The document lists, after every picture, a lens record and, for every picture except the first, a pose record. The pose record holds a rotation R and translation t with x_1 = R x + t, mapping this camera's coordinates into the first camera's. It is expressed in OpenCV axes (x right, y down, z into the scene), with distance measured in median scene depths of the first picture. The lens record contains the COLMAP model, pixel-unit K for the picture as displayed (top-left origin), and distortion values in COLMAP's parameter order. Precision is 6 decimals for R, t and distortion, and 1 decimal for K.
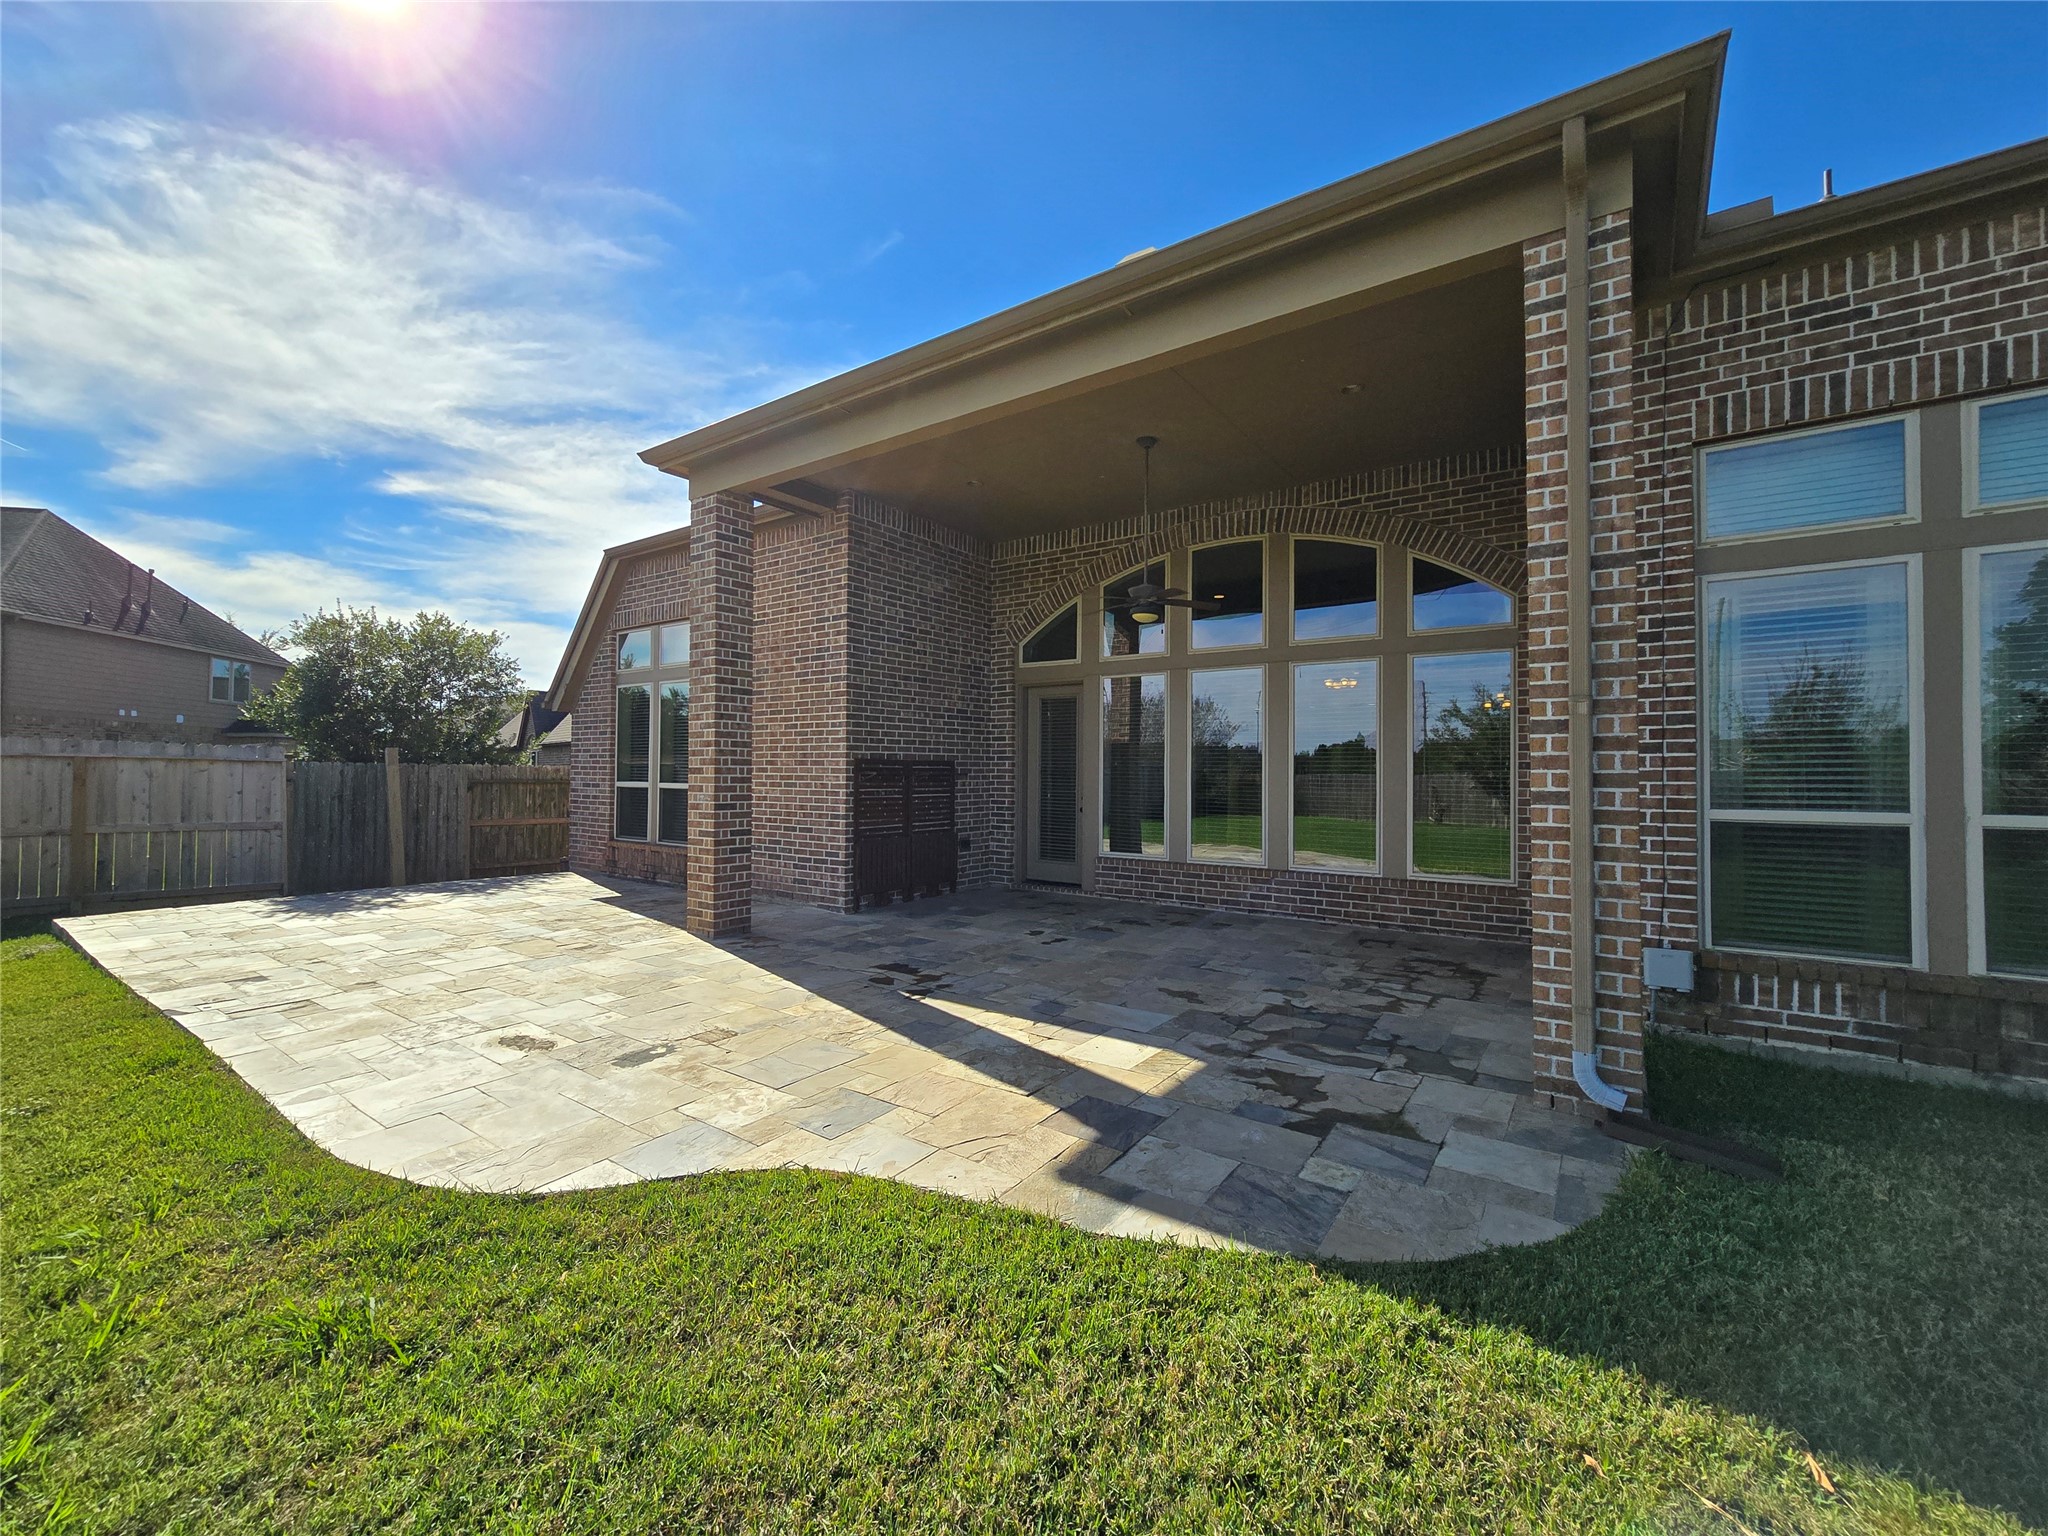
lens RADIAL K [[840.8, 0, 1020.6], [0, 840.8, 762.0], [0, 0, 1]] dist [-0.005222, 0.000134]
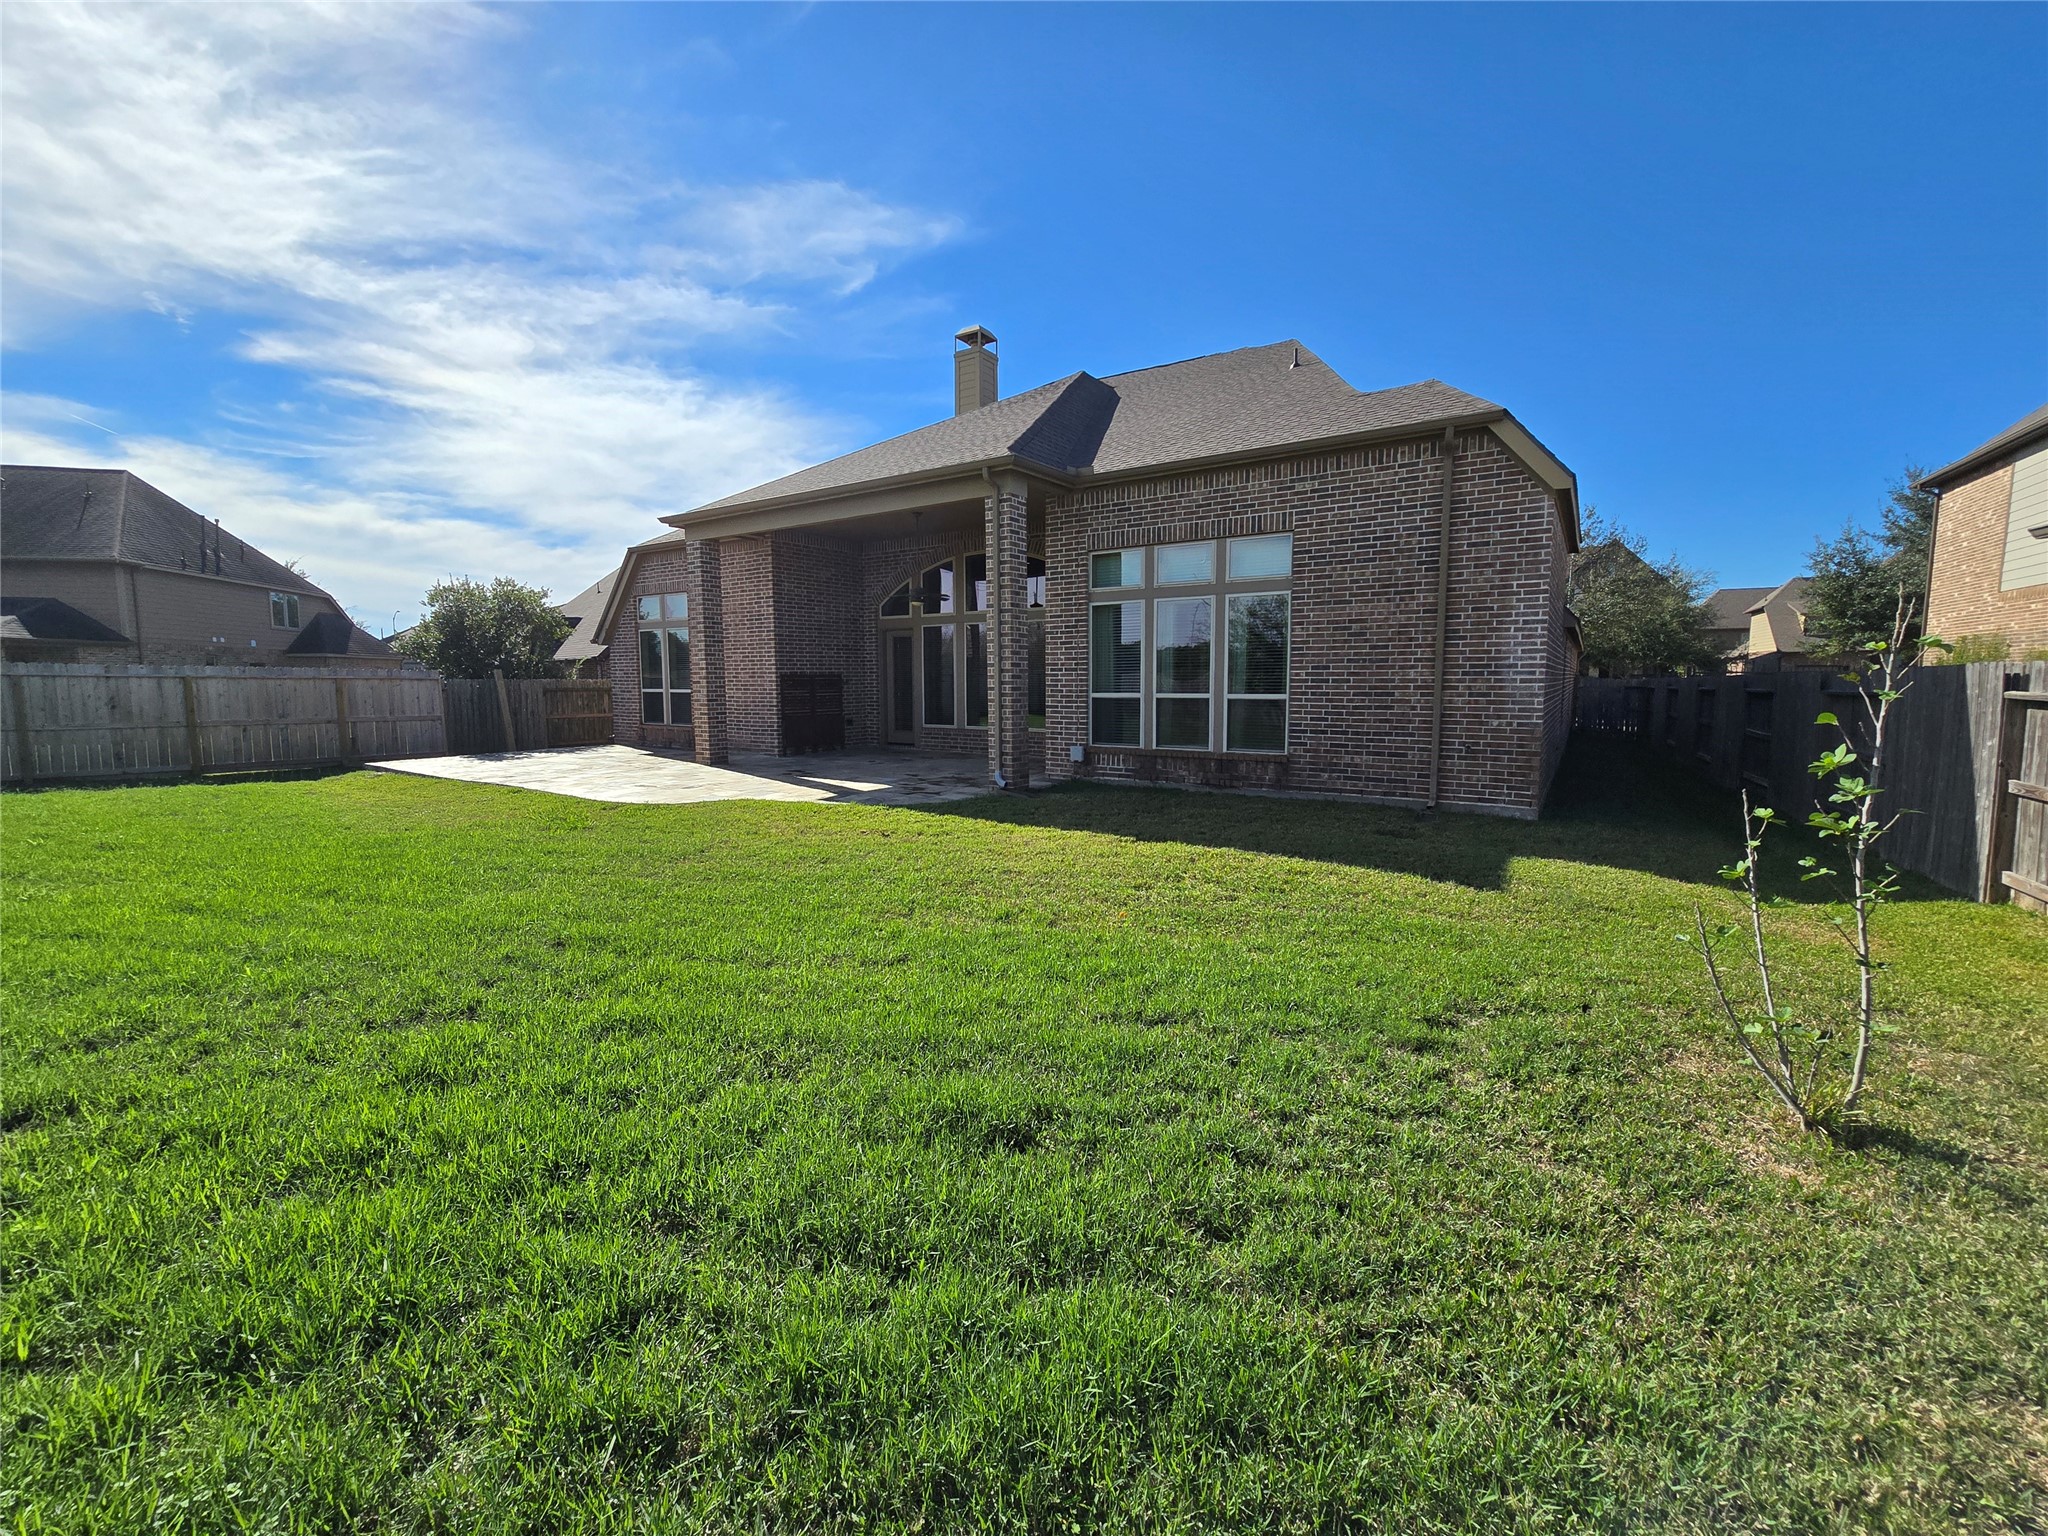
lens RADIAL K [[840.8, 0, 1020.6], [0, 840.8, 762.0], [0, 0, 1]] dist [-0.005222, 0.000134]
pose [[0.999535, -0.013682, 0.027259, 0.249604], [0.010522, 0.993554, 0.112873, -0.014220], [-0.028627, -0.112533, 0.993235, -0.786211]]
